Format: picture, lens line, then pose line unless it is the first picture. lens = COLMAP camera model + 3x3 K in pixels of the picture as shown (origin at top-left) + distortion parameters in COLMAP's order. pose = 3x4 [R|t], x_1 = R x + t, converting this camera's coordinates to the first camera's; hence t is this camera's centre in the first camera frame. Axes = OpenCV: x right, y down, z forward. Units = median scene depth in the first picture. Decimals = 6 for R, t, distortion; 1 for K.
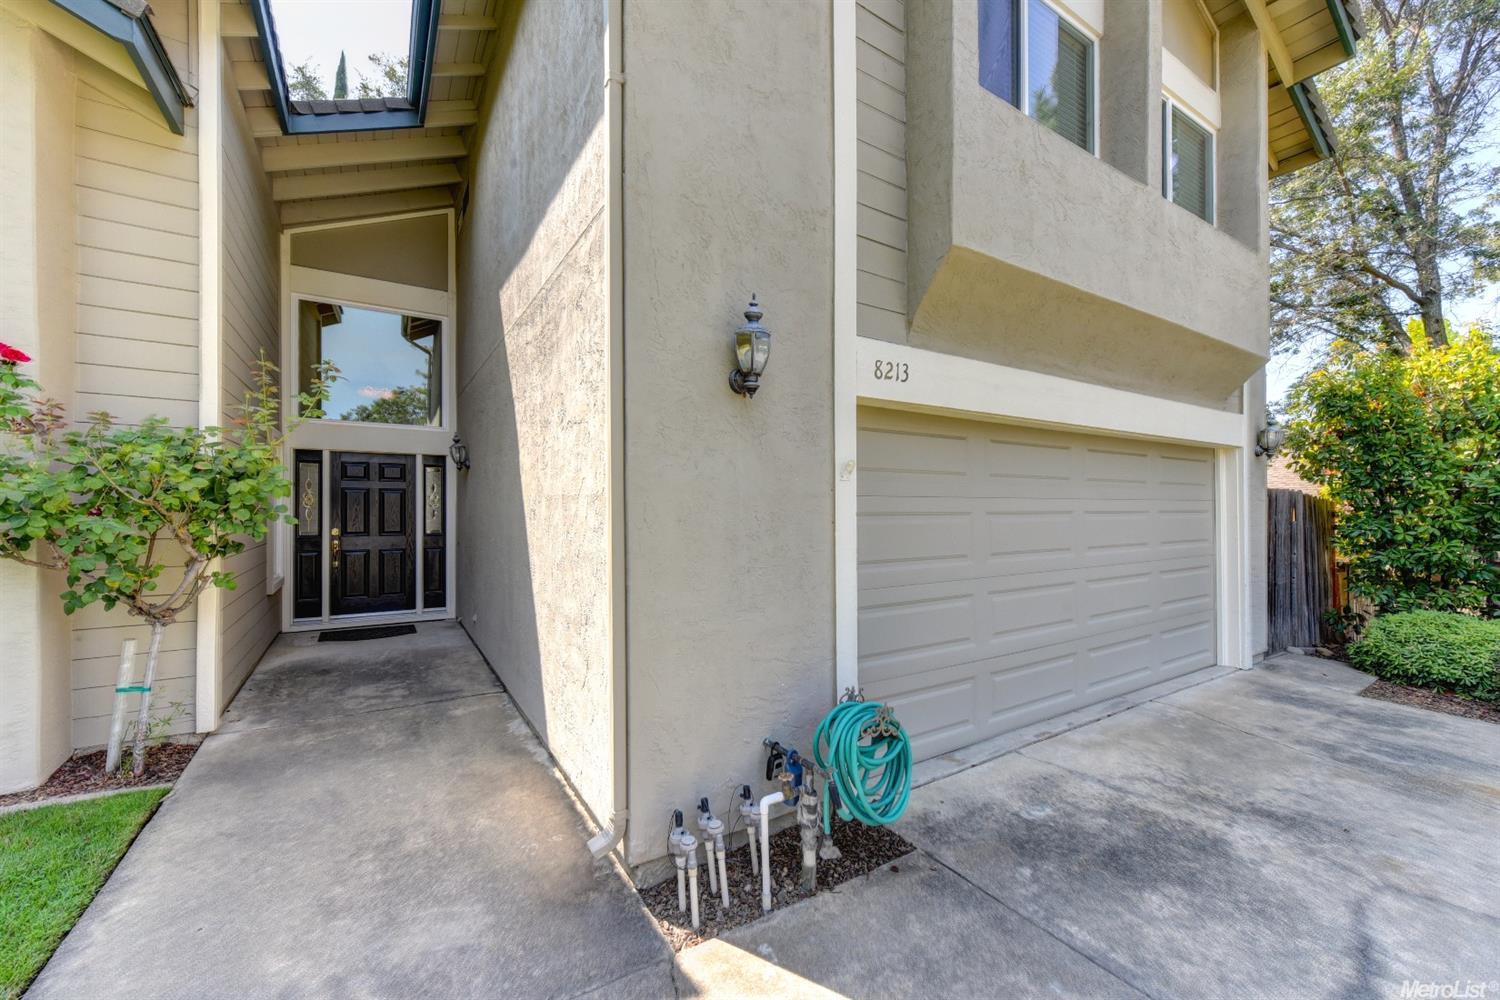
lens RADIAL K [[584.3, 0, 751.1], [0, 584.3, 505.9], [0, 0, 1]] dist [-0.001176, -0.000092]
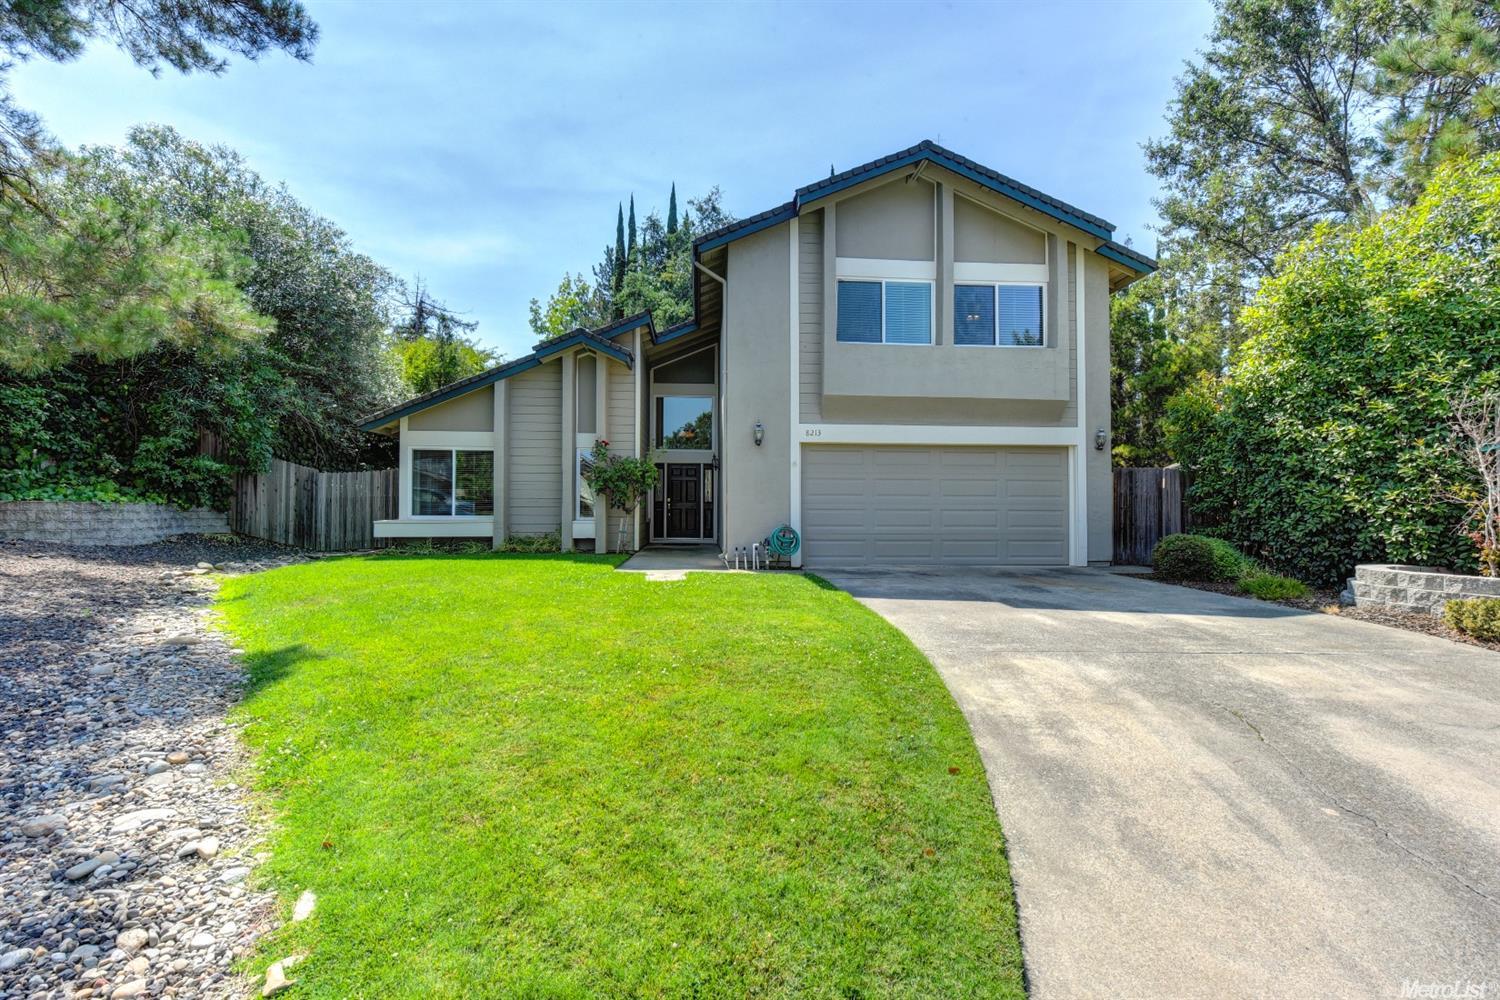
lens RADIAL K [[691.8, 0, 748.2], [0, 691.8, 502.9], [0, 0, 1]] dist [-0.000063, 0.000002]
pose [[0.876722, -0.006779, -0.480950, 1.356811], [-0.002914, 0.999807, -0.019405, 0.178234], [0.480989, 0.018414, 0.876533, -1.925377]]
